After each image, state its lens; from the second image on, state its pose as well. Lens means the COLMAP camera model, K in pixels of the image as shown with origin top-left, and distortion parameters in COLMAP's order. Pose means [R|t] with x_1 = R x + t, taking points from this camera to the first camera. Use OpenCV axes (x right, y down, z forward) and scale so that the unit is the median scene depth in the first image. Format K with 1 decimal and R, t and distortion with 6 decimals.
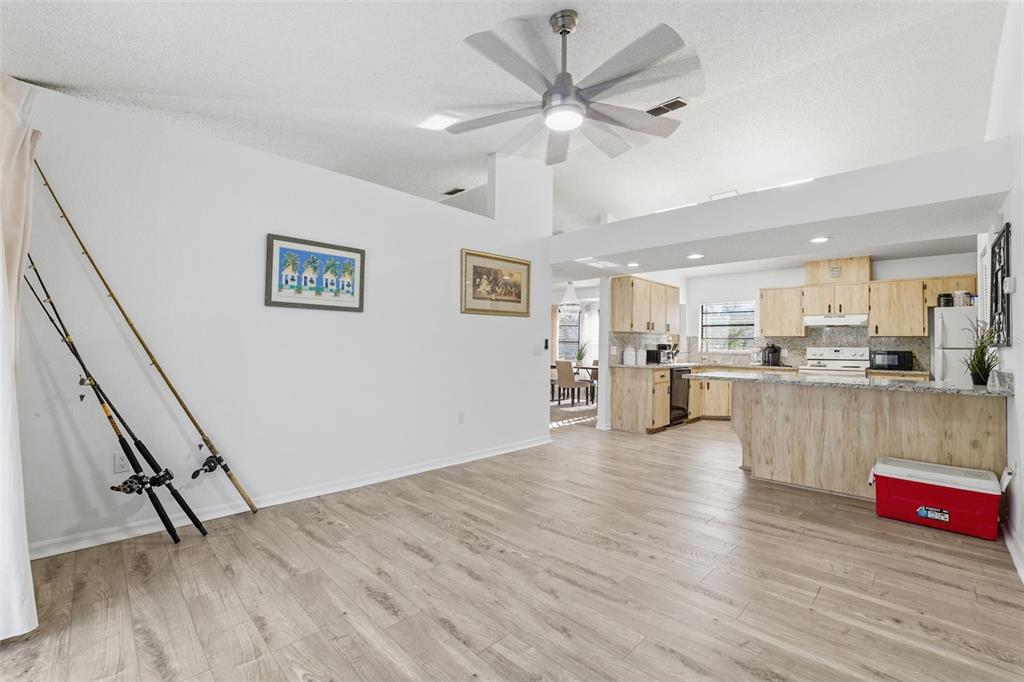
lens RADIAL K [[425.3, 0, 534.4], [0, 425.3, 338.9], [0, 0, 1]] dist [0.000199, 0.000001]
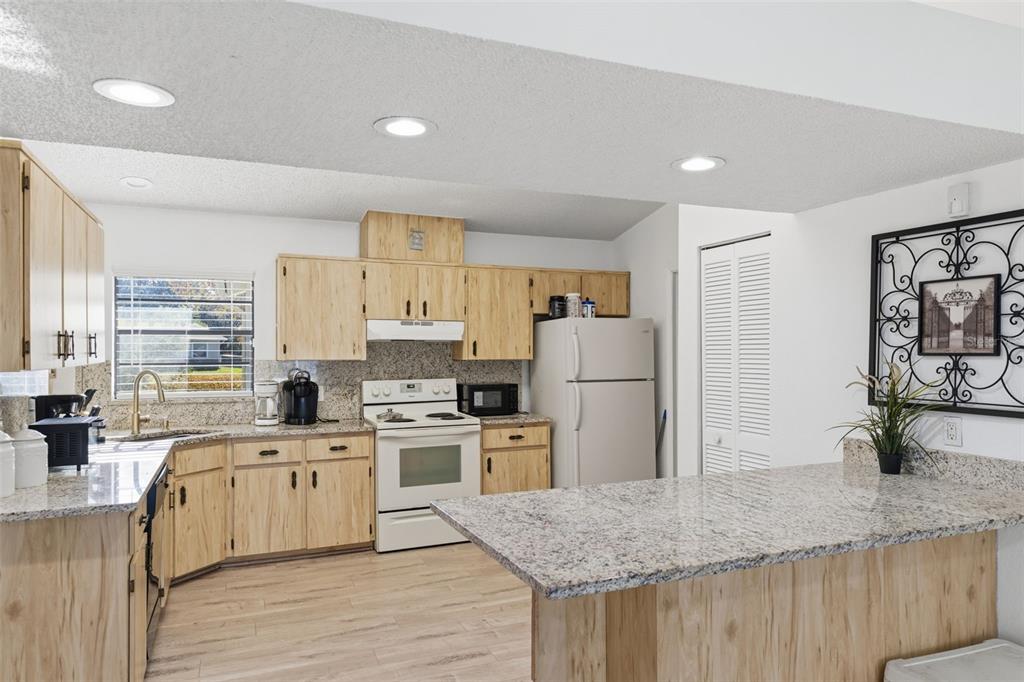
lens RADIAL K [[676.0, 0, 512.0], [0, 676.0, 341.0], [0, 0, 1]] dist [0.004084, 0.001363]
pose [[0.421432, -0.003916, 0.906851, -0.018801], [-0.009191, 0.999921, 0.008589, -0.073827], [-0.906813, -0.011955, 0.421363, 1.025782]]
